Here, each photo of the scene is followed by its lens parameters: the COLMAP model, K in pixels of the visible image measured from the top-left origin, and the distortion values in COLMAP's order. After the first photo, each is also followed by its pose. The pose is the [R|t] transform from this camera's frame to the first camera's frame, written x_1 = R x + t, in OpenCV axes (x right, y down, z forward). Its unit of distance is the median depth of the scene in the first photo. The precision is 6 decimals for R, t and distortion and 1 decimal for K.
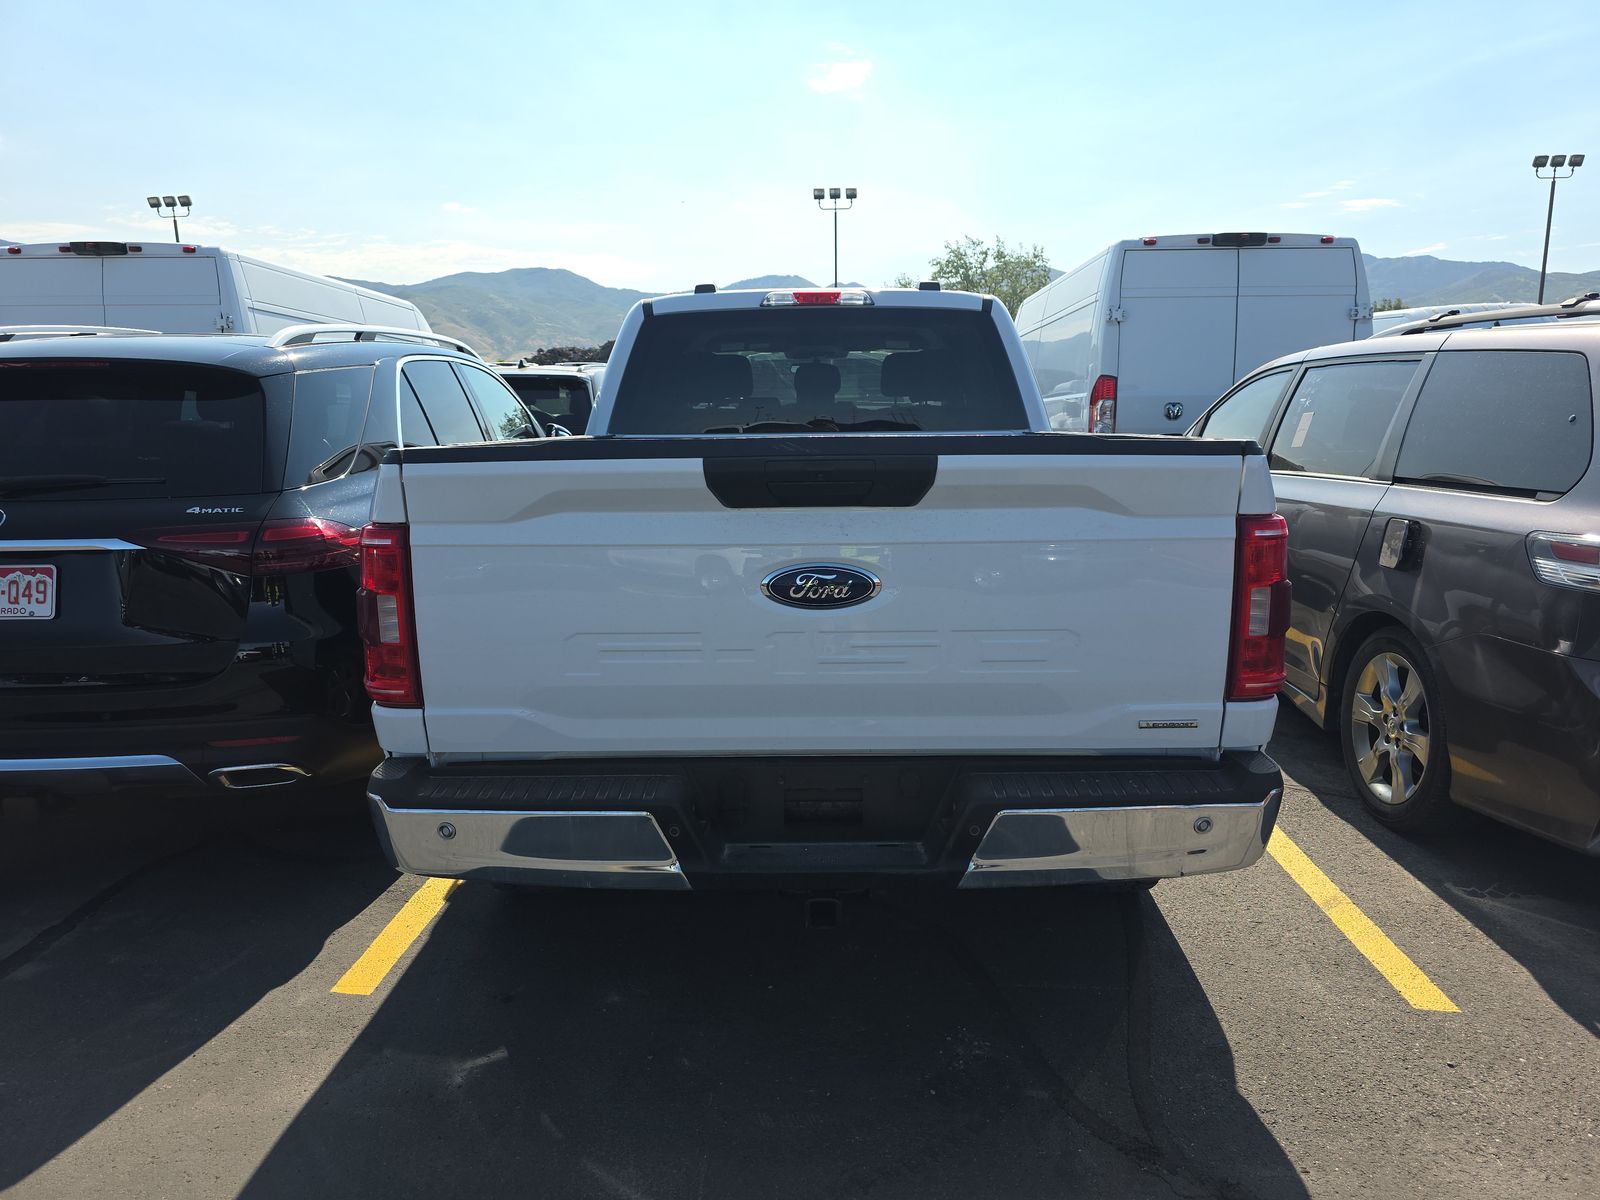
lens RADIAL K [[1077.0, 0, 800.8], [0, 1077.0, 604.3], [0, 0, 1]] dist [0.041929, -0.039431]
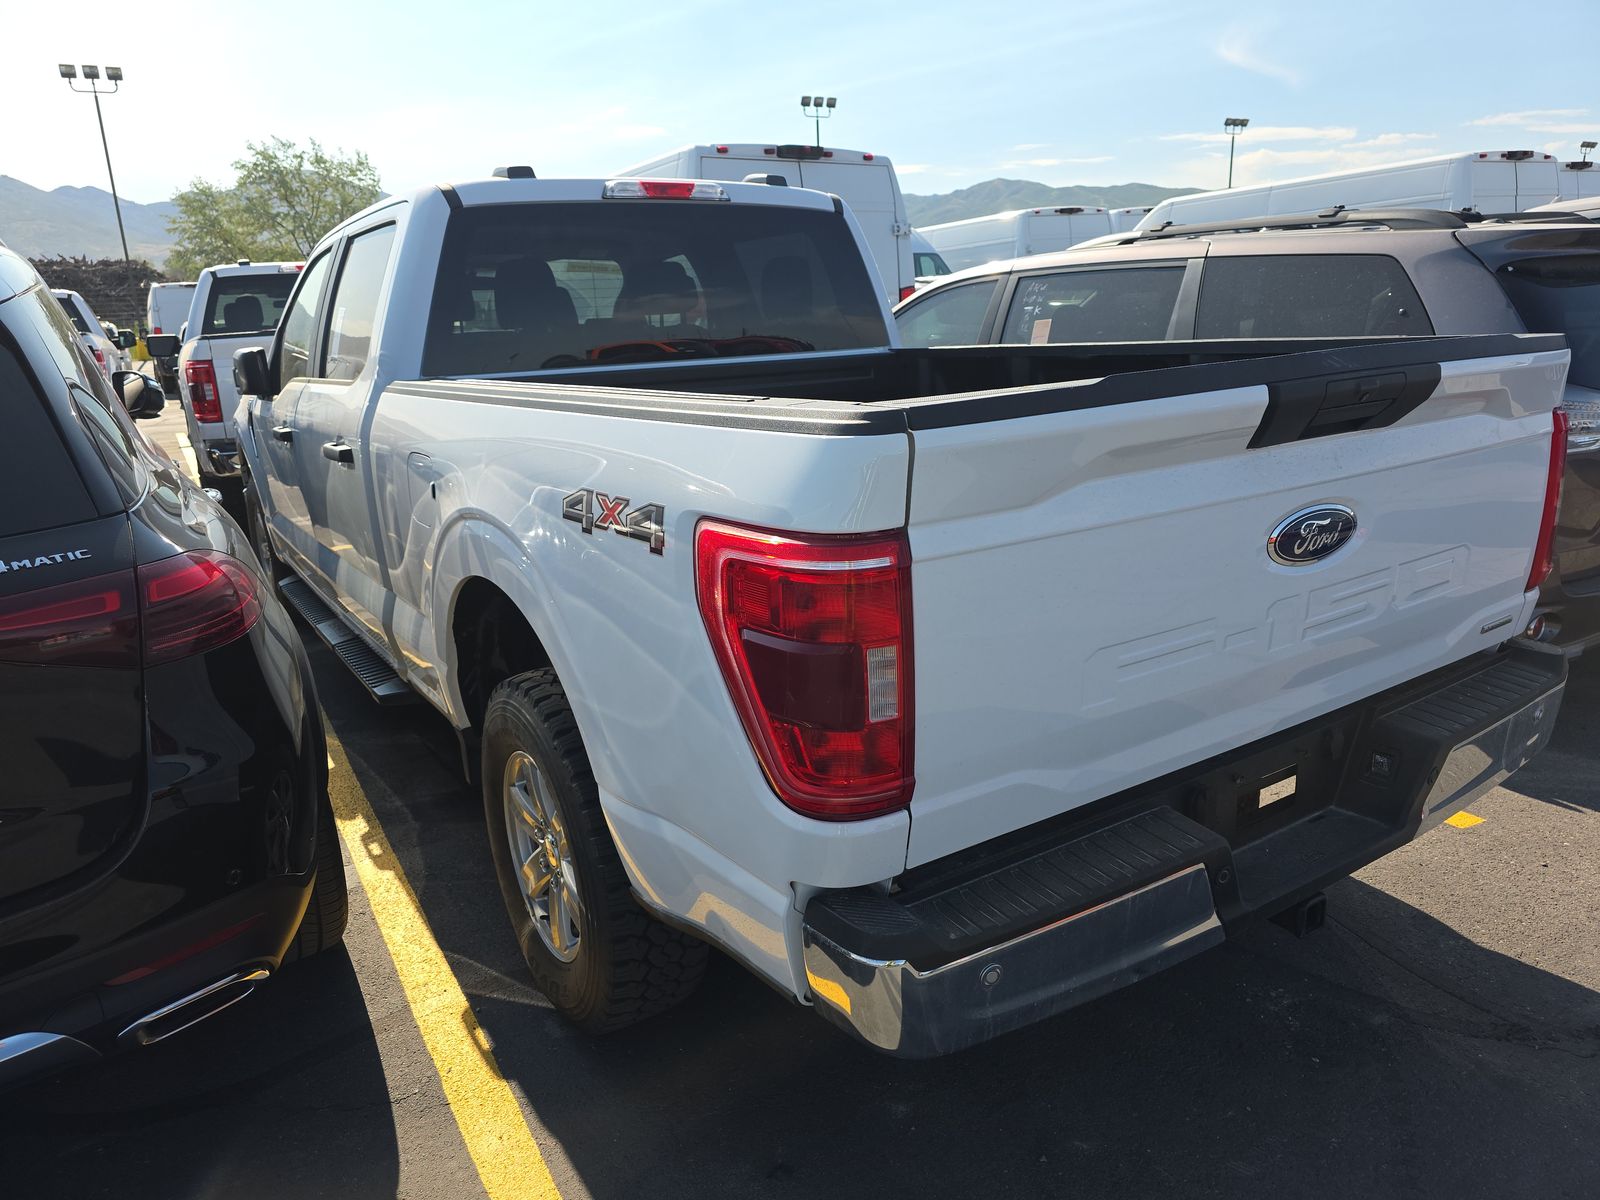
lens RADIAL K [[1077.0, 0, 796.2], [0, 1077.0, 611.2], [0, 0, 1]] dist [0.041929, -0.039431]
pose [[0.828995, -0.173853, 0.531547, -0.212256], [0.133888, 0.984511, 0.113193, -0.029765], [-0.542993, -0.022669, 0.839431, 0.146037]]
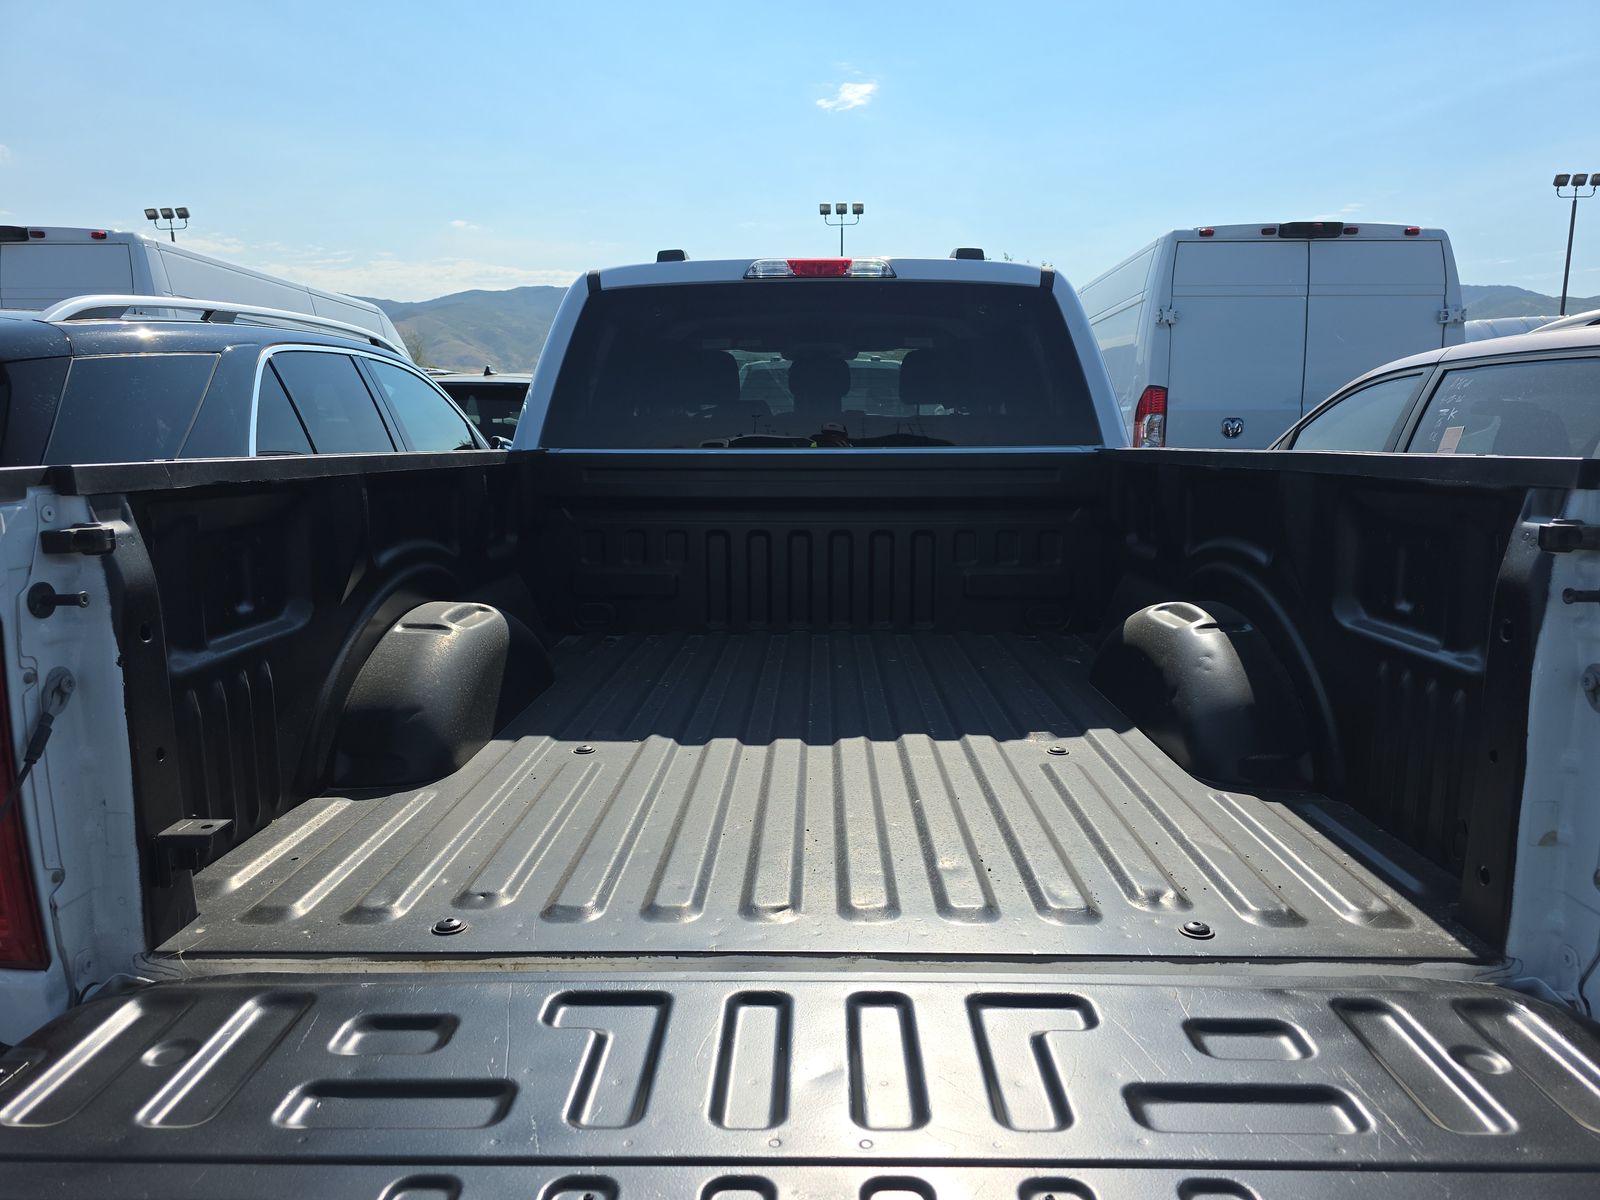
lens RADIAL K [[1077.0, 0, 801.4], [0, 1077.0, 606.1], [0, 0, 1]] dist [0.041929, -0.039431]
pose [[0.999971, 0.007040, -0.002820, 0.003418], [-0.007082, 0.999857, -0.015345, -0.020815], [0.002711, 0.015365, 0.999878, 0.139944]]
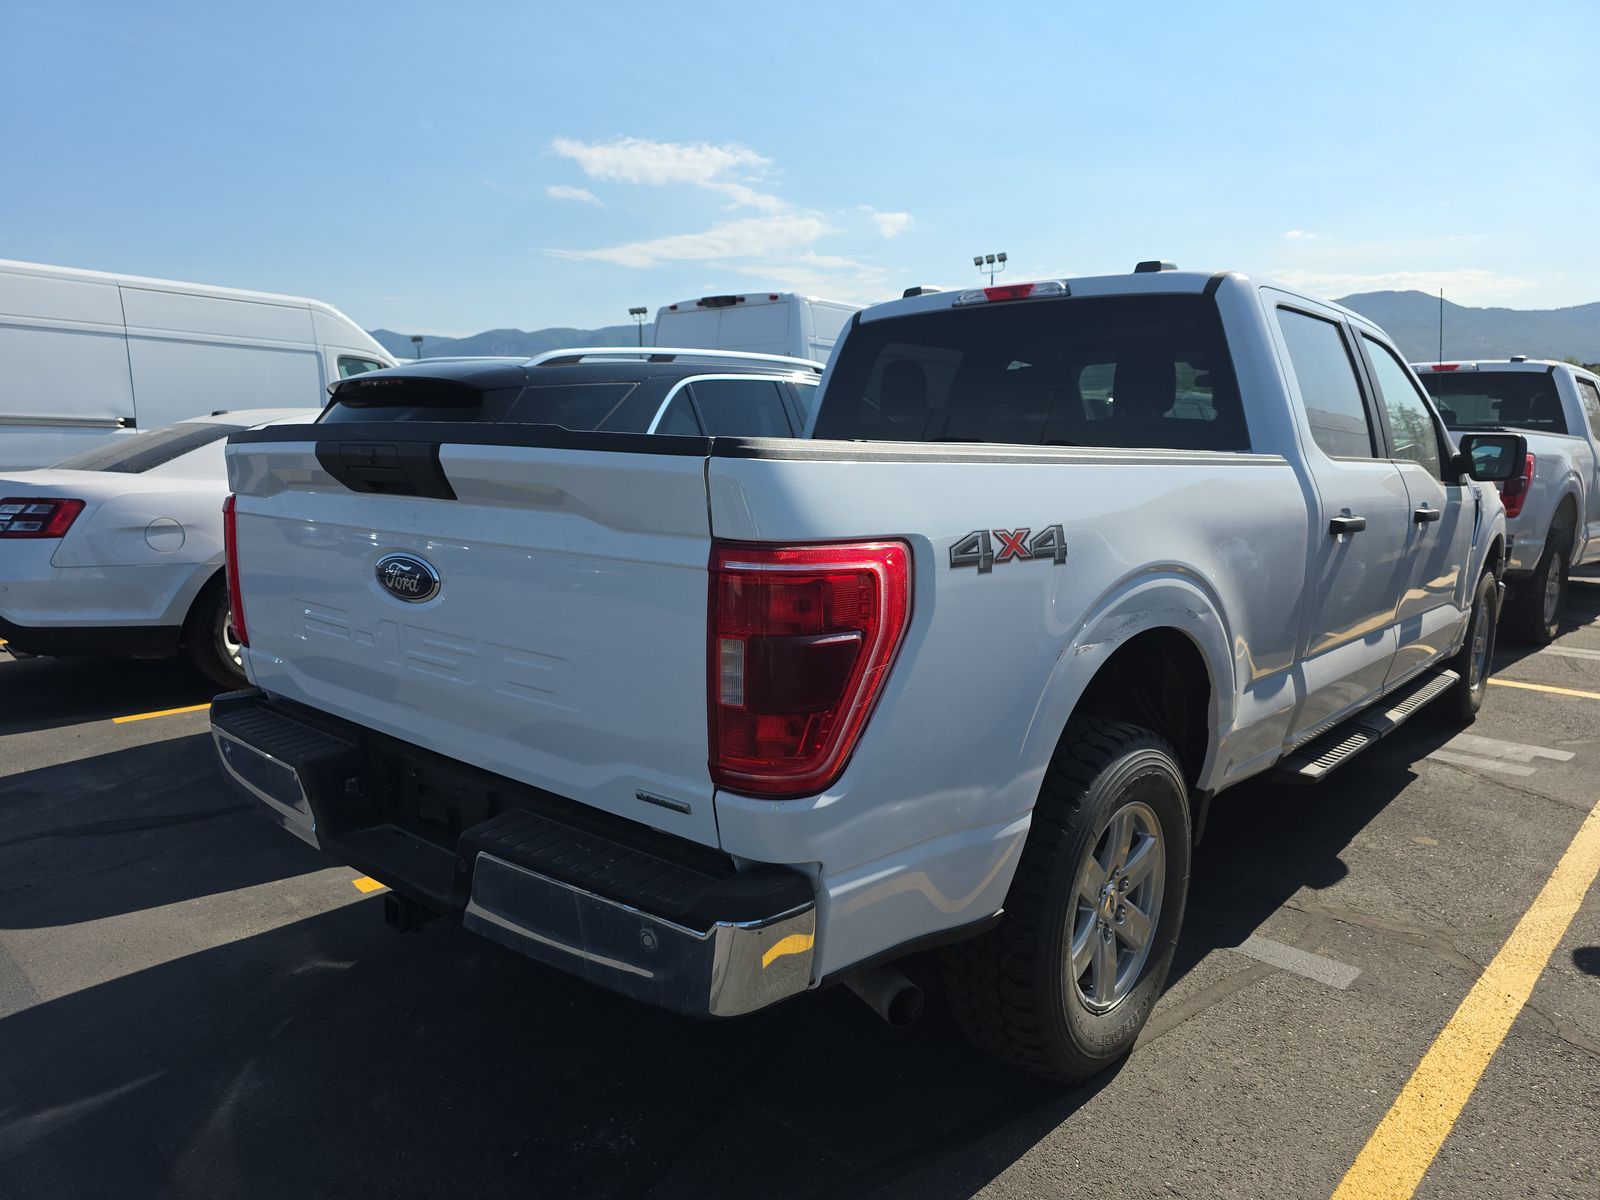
lens RADIAL K [[1077.0, 0, 777.3], [0, 1077.0, 619.0], [0, 0, 1]] dist [0.041929, -0.039431]
pose [[0.749111, 0.122559, -0.651008, 0.257132], [-0.134818, 0.990375, 0.031314, -0.015592], [0.648580, 0.064310, 0.758425, 0.133639]]
